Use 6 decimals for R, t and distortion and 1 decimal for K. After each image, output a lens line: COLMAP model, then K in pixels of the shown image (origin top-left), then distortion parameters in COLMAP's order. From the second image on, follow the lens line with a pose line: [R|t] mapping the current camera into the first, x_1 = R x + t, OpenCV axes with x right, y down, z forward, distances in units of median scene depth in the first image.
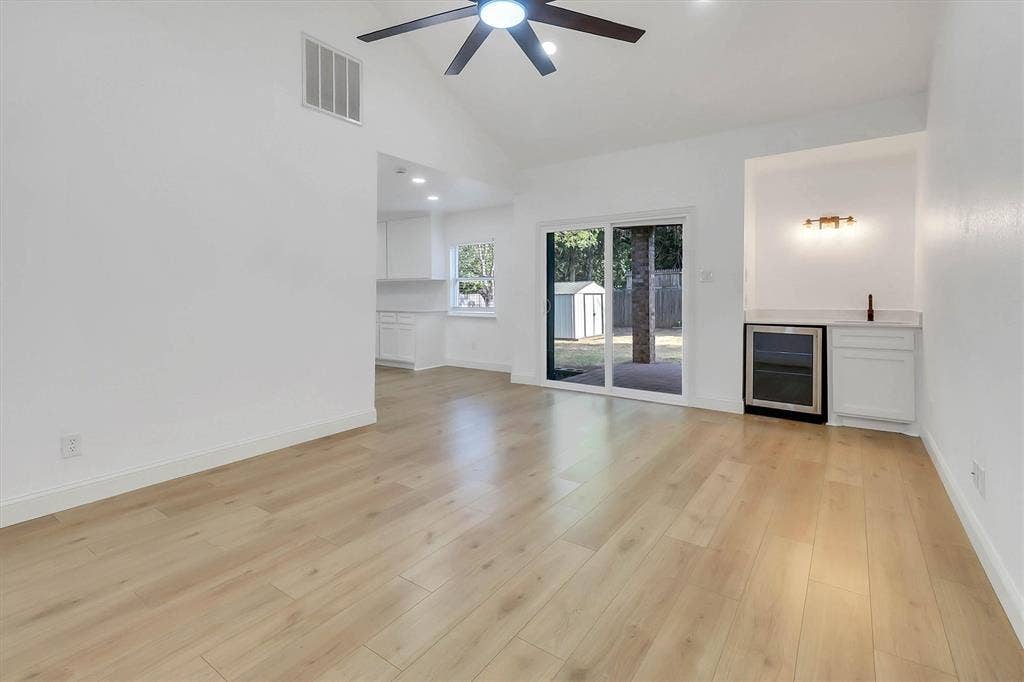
lens RADIAL K [[464.2, 0, 510.2], [0, 464.2, 304.0], [0, 0, 1]] dist [0.014396, -0.000294]
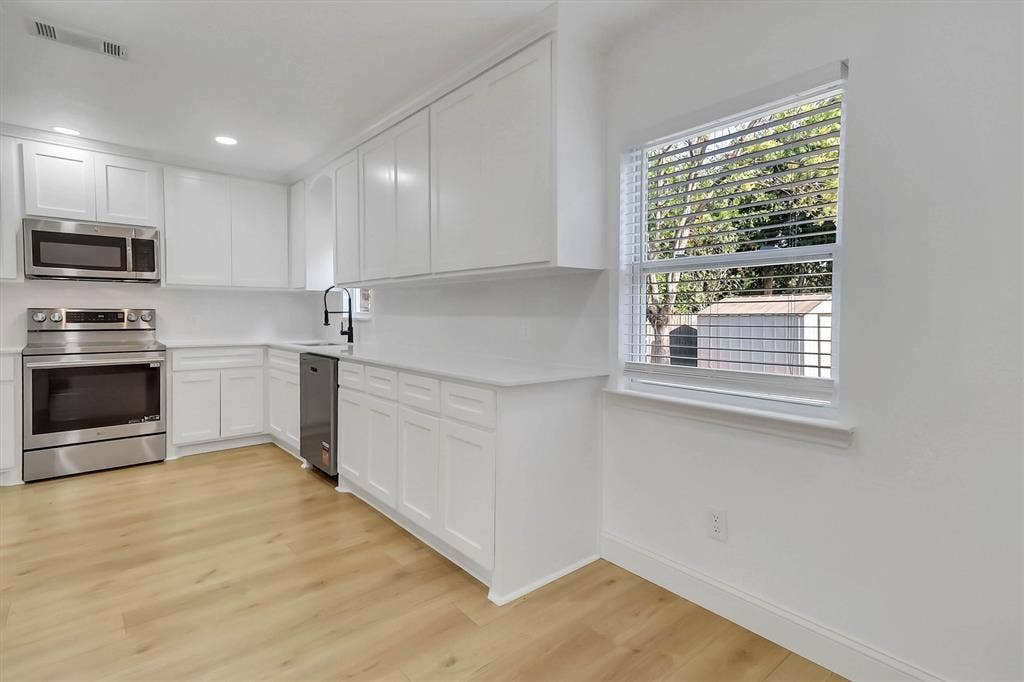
lens RADIAL K [[502.8, 0, 510.6], [0, 502.8, 324.7], [0, 0, 1]] dist [0.045852, 0.000494]
pose [[0.967539, 0.009453, -0.252543, -0.072447], [-0.008701, 0.999954, 0.004095, -0.011492], [0.252570, -0.001764, 0.967577, 0.424171]]
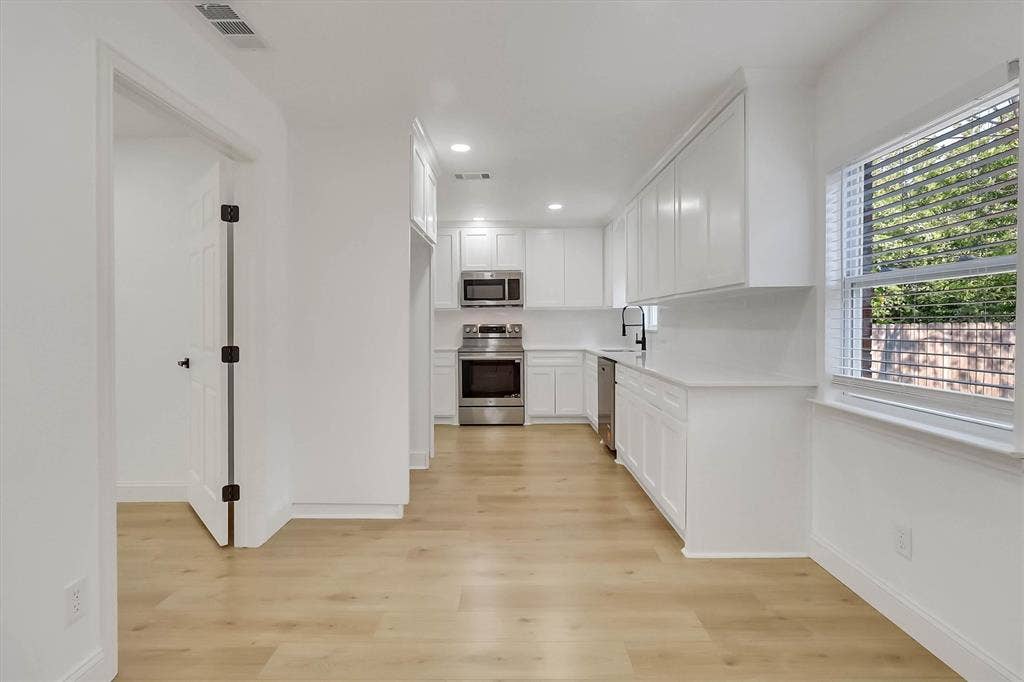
lens RADIAL K [[479.7, 0, 510.6], [0, 479.7, 336.0], [0, 0, 1]] dist [0.000945, 0.000040]
pose [[0.577348, 0.017330, -0.816314, 0.004286], [-0.008692, 0.999849, 0.015079, -0.013943], [0.816452, -0.001610, 0.577411, 0.408097]]
